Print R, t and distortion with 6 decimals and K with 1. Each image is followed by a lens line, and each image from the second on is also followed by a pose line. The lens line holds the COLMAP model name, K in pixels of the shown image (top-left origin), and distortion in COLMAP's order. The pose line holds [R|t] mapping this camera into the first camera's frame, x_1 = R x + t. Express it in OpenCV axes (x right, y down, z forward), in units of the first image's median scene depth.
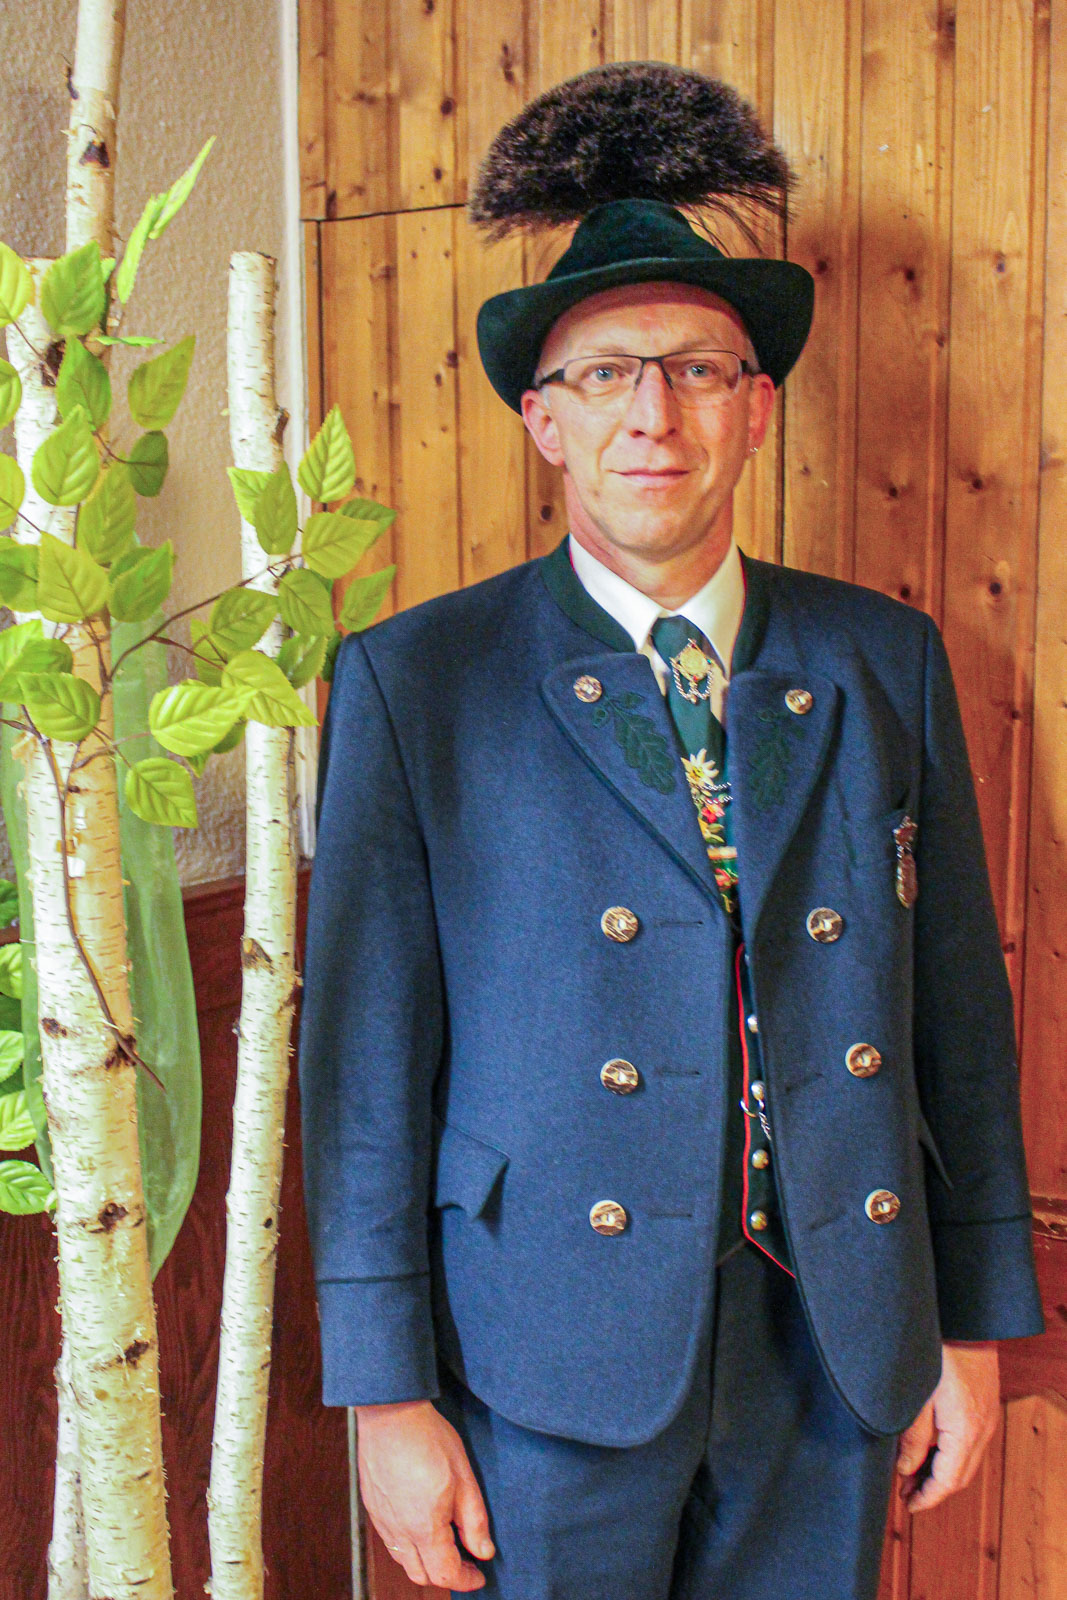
lens RADIAL K [[1989.9, 0, 516.6], [0, 1989.9, 802.0], [0, 0, 1]] dist [-0.076106, 0.061428]
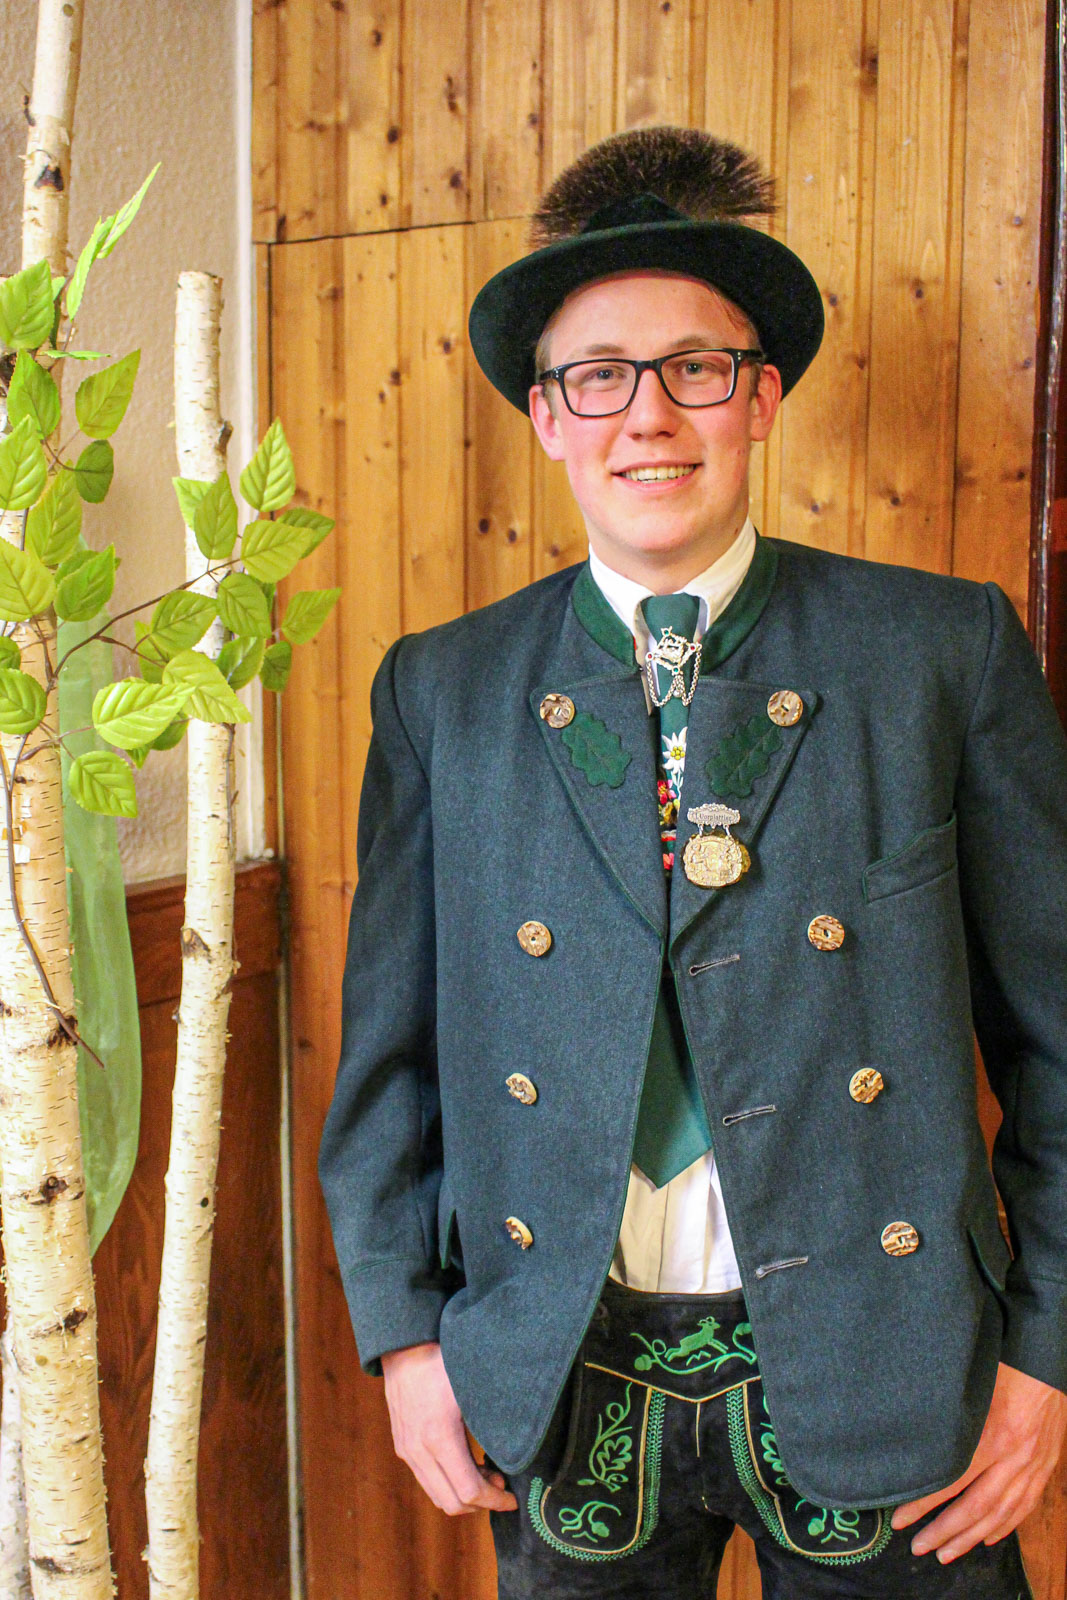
lens RADIAL K [[1976.2, 0, 473.5], [0, 1976.2, 805.2], [0, 0, 1]] dist [-0.114475, 0.174934]
pose [[0.999951, 0.009805, -0.001208, 0.014836], [-0.009814, 0.999920, -0.008028, 0.010395], [0.001129, 0.008040, 0.999967, -0.033199]]
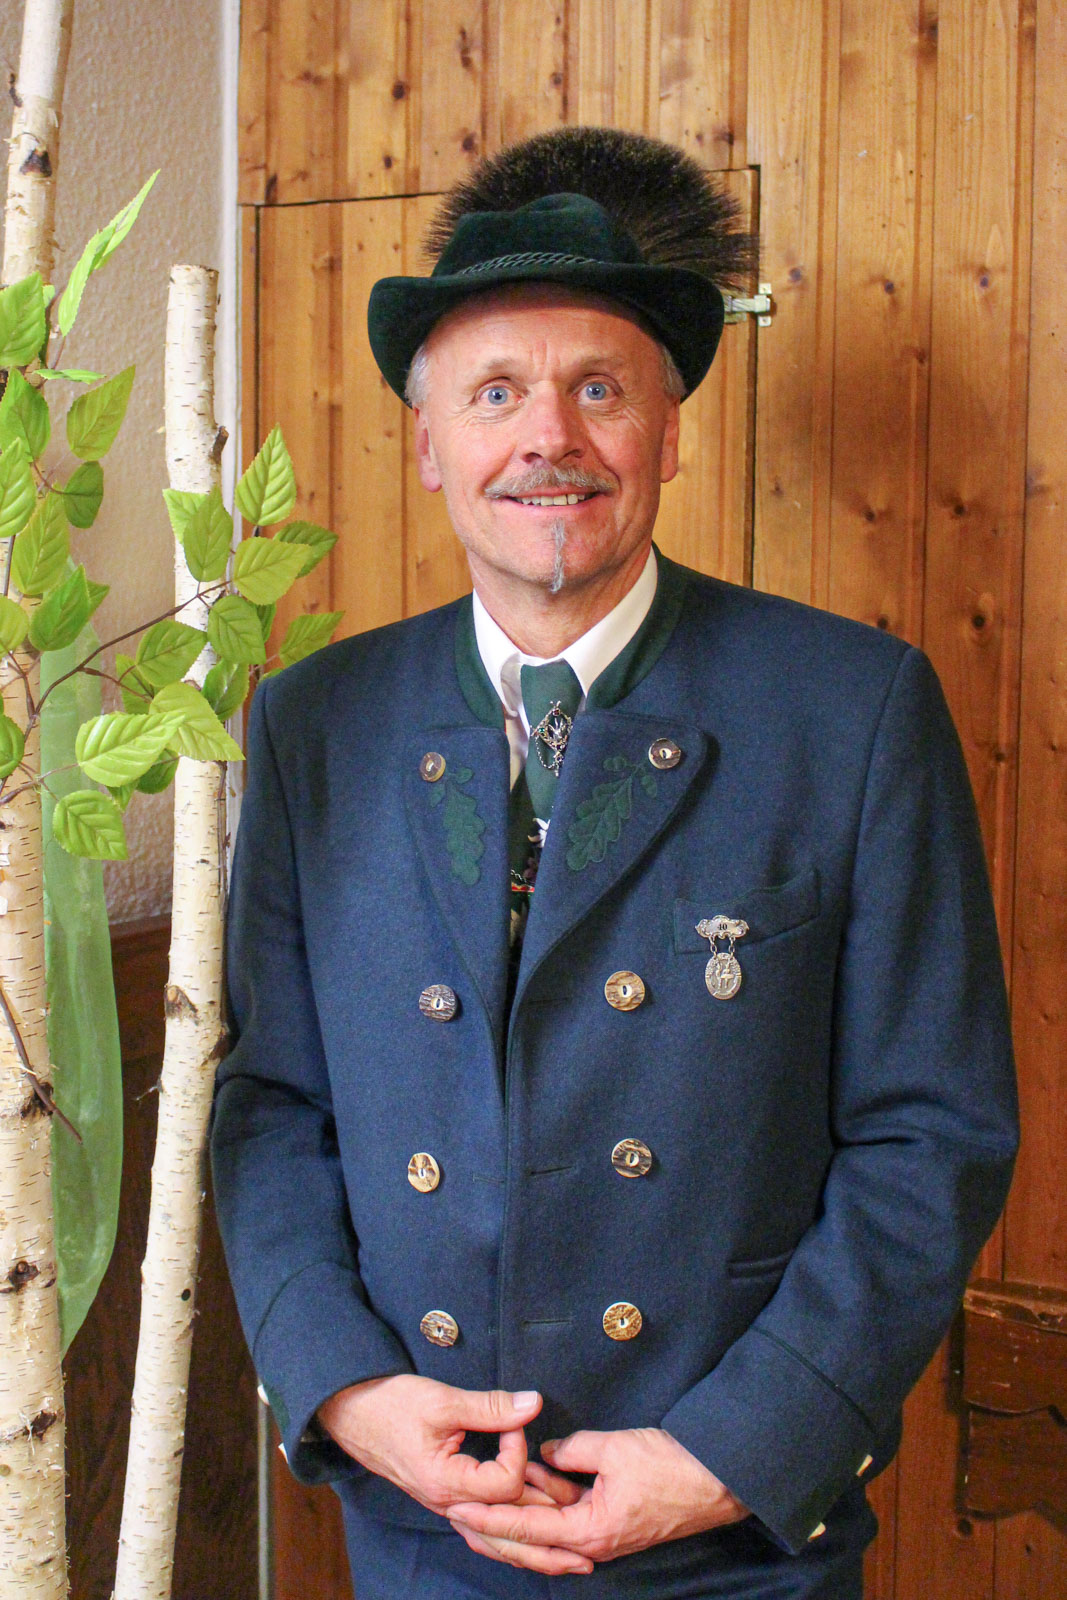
lens RADIAL K [[2430.8, 0, 454.0], [0, 2430.8, 645.4], [0, 0, 1]] dist [-0.114328, 0.275180]
pose [[0.999839, 0.016943, -0.005928, 0.002196], [-0.017351, 0.996854, -0.077342, -0.005211], [0.004599, 0.077432, 0.996987, -0.147293]]
